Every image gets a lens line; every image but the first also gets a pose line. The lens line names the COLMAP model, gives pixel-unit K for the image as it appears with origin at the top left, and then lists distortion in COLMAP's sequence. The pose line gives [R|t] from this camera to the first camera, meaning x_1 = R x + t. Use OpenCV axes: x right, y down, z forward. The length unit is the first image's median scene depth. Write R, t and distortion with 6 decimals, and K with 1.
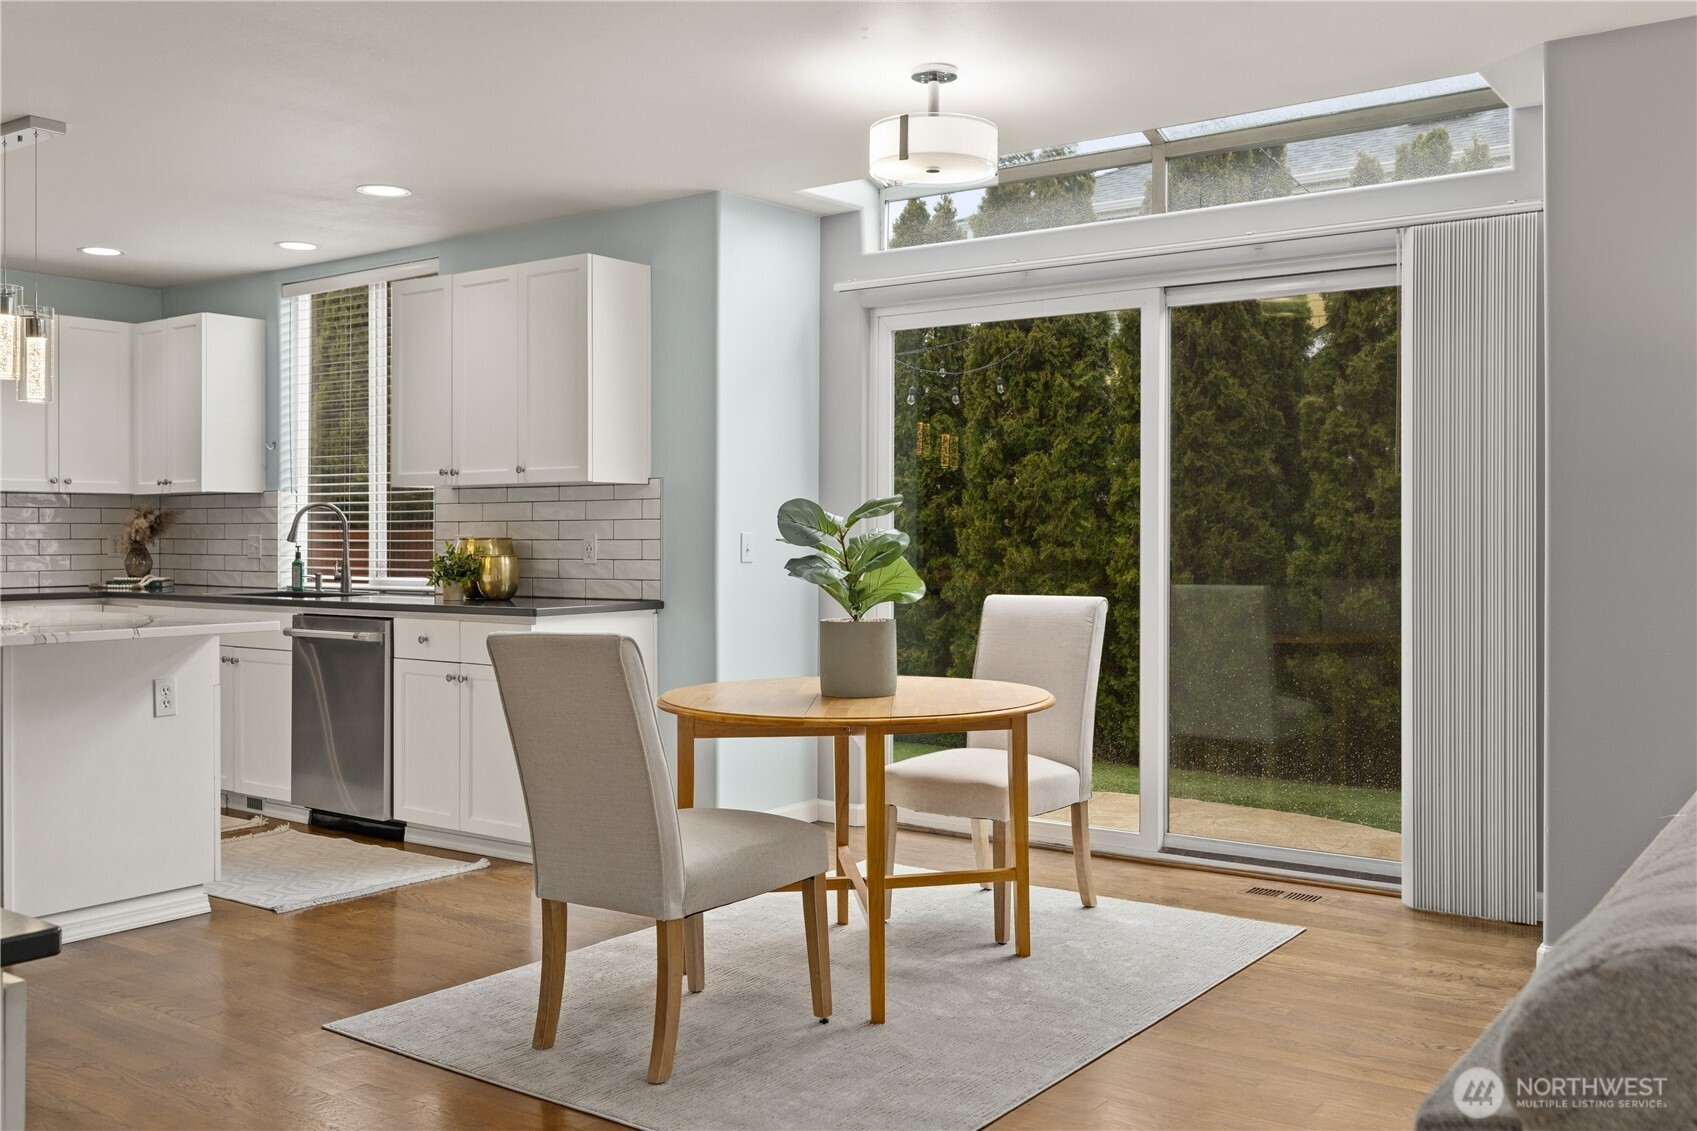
lens RADIAL K [[1514.9, 0, 845.6], [0, 1514.9, 563.4], [0, 0, 1]] dist [-0.015614, -0.005244]
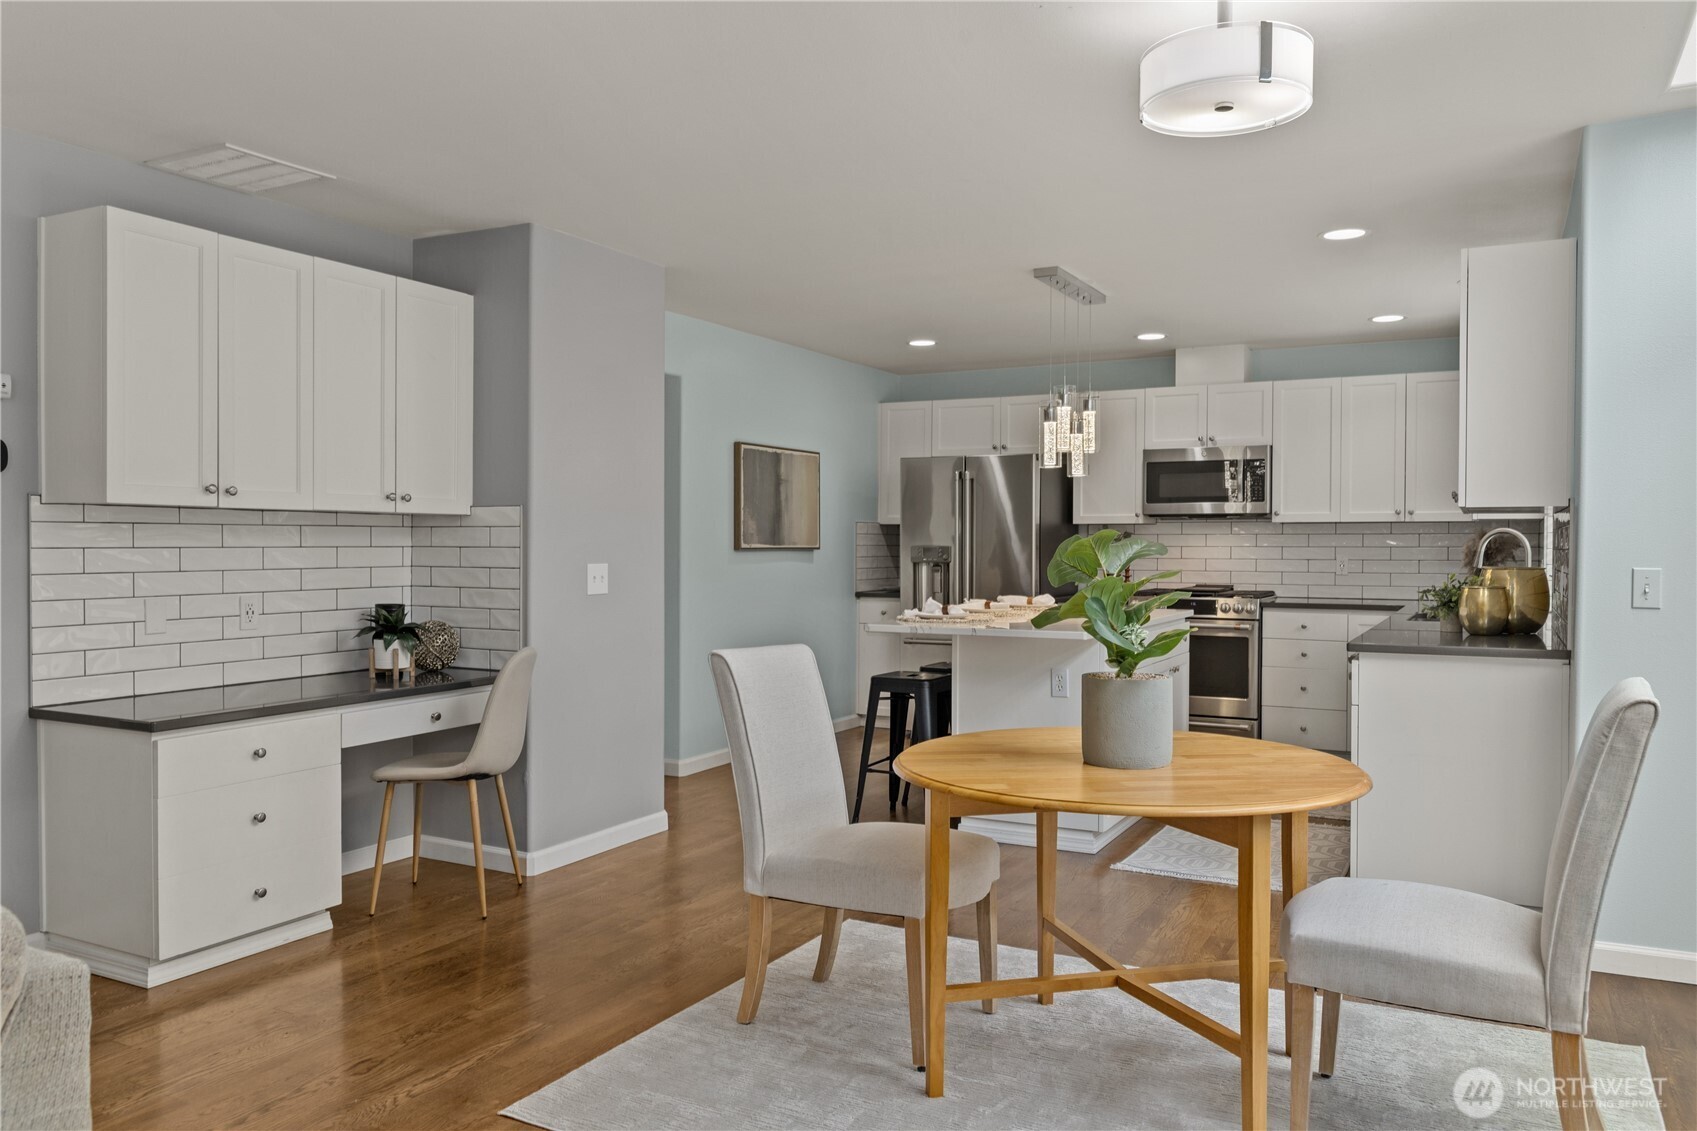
lens RADIAL K [[1219.4, 0, 838.6], [0, 1219.4, 562.9], [0, 0, 1]] dist [-0.010681, 0.003650]
pose [[0.126225, 0.016199, -0.991869, 0.381121], [-0.018912, 0.999724, 0.013921, -0.019206], [0.991821, 0.017001, 0.126496, 0.432089]]
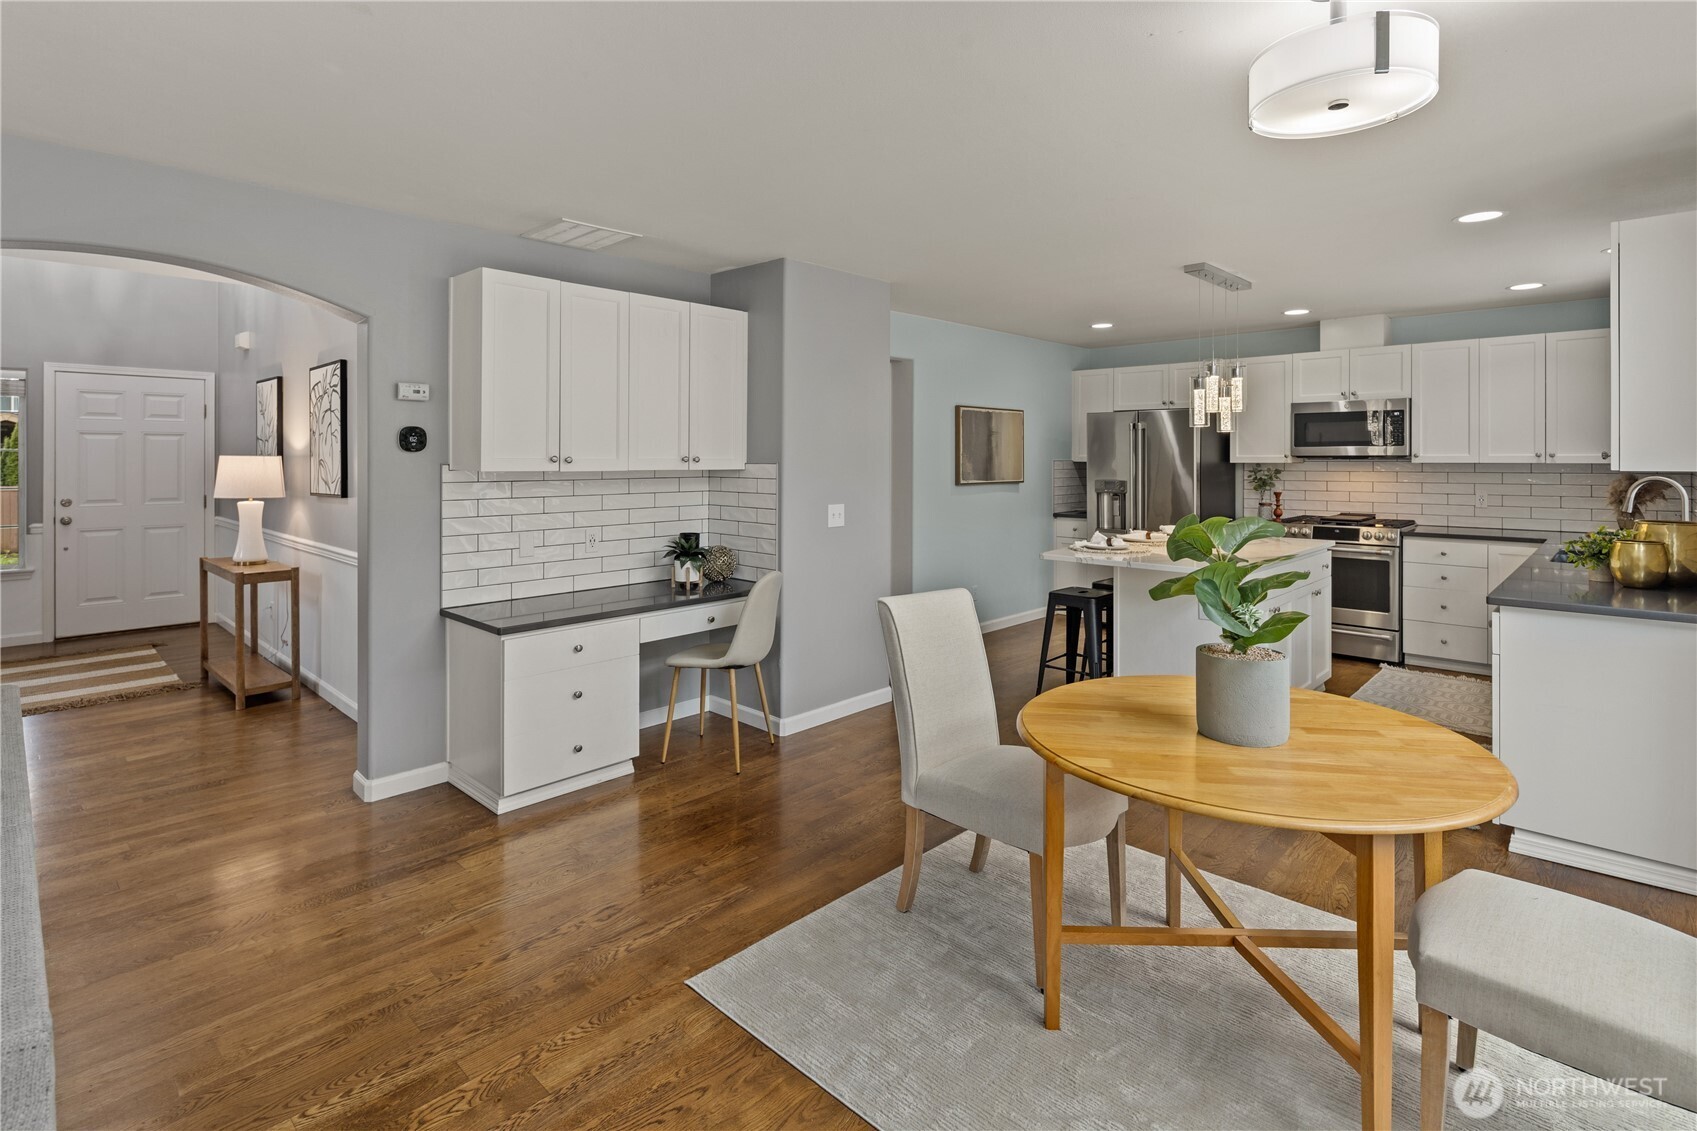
lens RADIAL K [[819.0, 0, 840.2], [0, 819.0, 458.6], [0, 0, 1]] dist [0.002248, -0.005524]
pose [[-0.145891, -0.000025, -0.989301, 0.301733], [-0.016137, 0.999867, 0.002355, -0.042934], [0.989169, 0.016308, -0.145872, 0.477821]]
